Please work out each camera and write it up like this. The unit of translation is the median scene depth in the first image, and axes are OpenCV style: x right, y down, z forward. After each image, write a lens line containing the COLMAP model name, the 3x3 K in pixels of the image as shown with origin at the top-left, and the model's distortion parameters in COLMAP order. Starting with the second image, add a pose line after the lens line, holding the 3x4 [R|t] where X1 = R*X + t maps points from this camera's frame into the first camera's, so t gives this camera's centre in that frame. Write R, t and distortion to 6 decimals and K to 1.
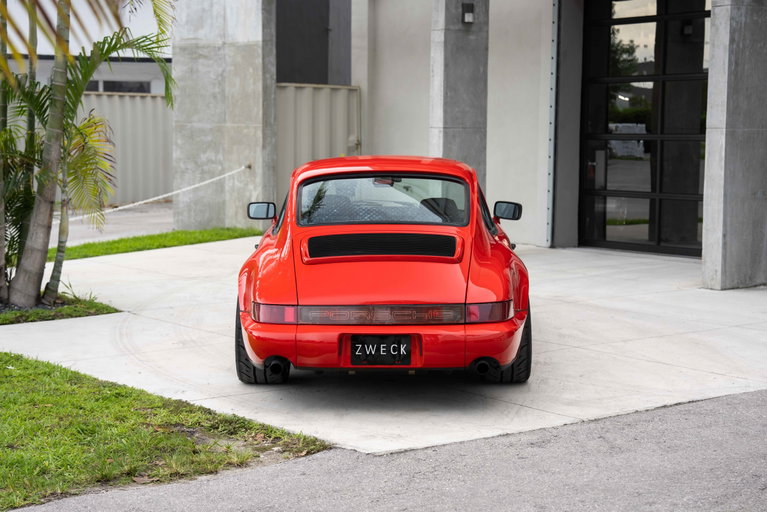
lens RADIAL K [[1481.4, 0, 382.2], [0, 1481.4, 257.9], [0, 0, 1]] dist [0.294114, -0.069000]
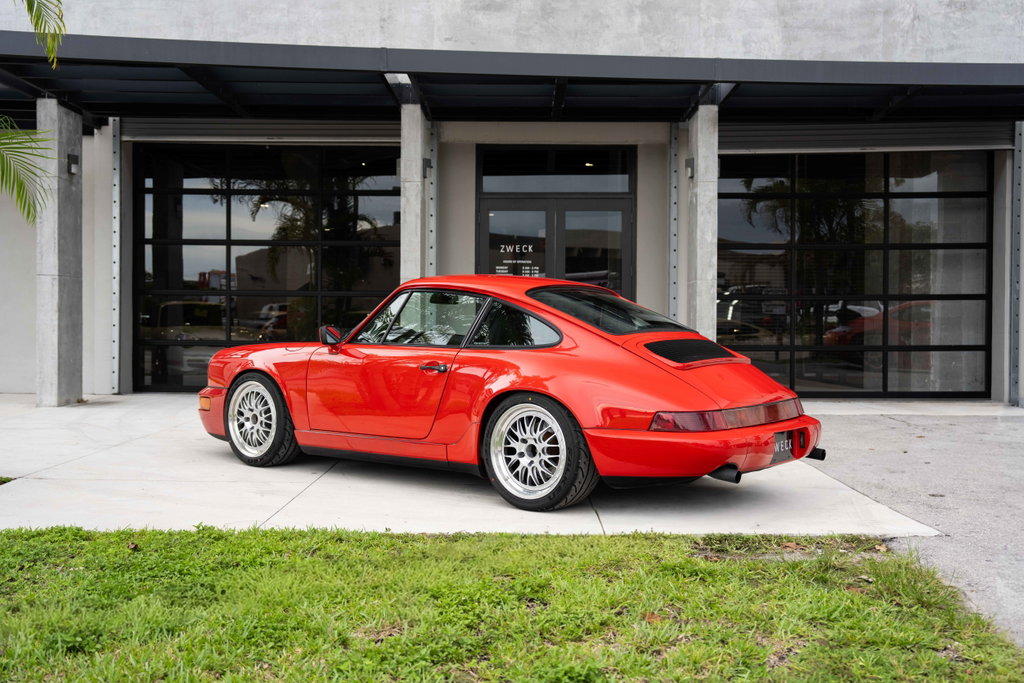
lens RADIAL K [[1049.0, 0, 511.5], [0, 1049.0, 344.9], [0, 0, 1]] dist [0.017441, 0.118823]
pose [[0.605025, -0.011549, 0.796123, -0.334640], [0.064678, 0.997303, -0.034686, 0.002204], [-0.793575, 0.072478, 0.604140, 0.340749]]
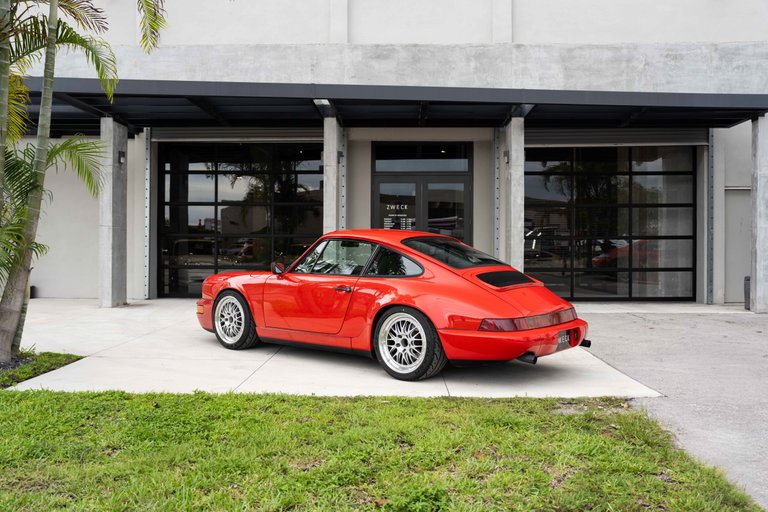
lens RADIAL K [[666.6, 0, 383.9], [0, 666.6, 257.1], [0, 0, 1]] dist [-0.056866, 0.107930]
pose [[0.619064, -0.006116, 0.785317, -0.334042], [0.065557, 0.996882, -0.043914, -0.004562], [-0.782599, 0.078668, 0.617535, 0.337966]]
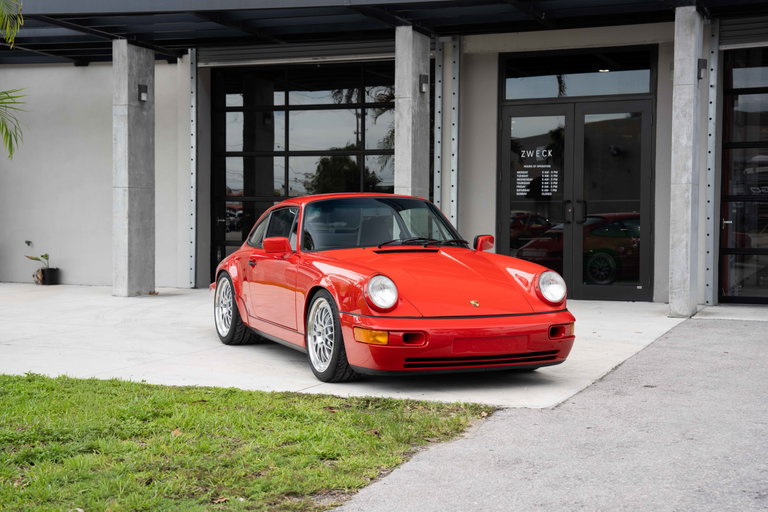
lens RADIAL K [[1196.9, 0, 384.5], [0, 1196.9, 257.9], [0, 0, 1]] dist [0.192242, 0.024633]
pose [[0.851199, -0.014430, 0.524645, -0.289068], [0.042930, 0.998187, -0.042197, 0.017523], [-0.523085, 0.058441, 0.850275, 0.081124]]
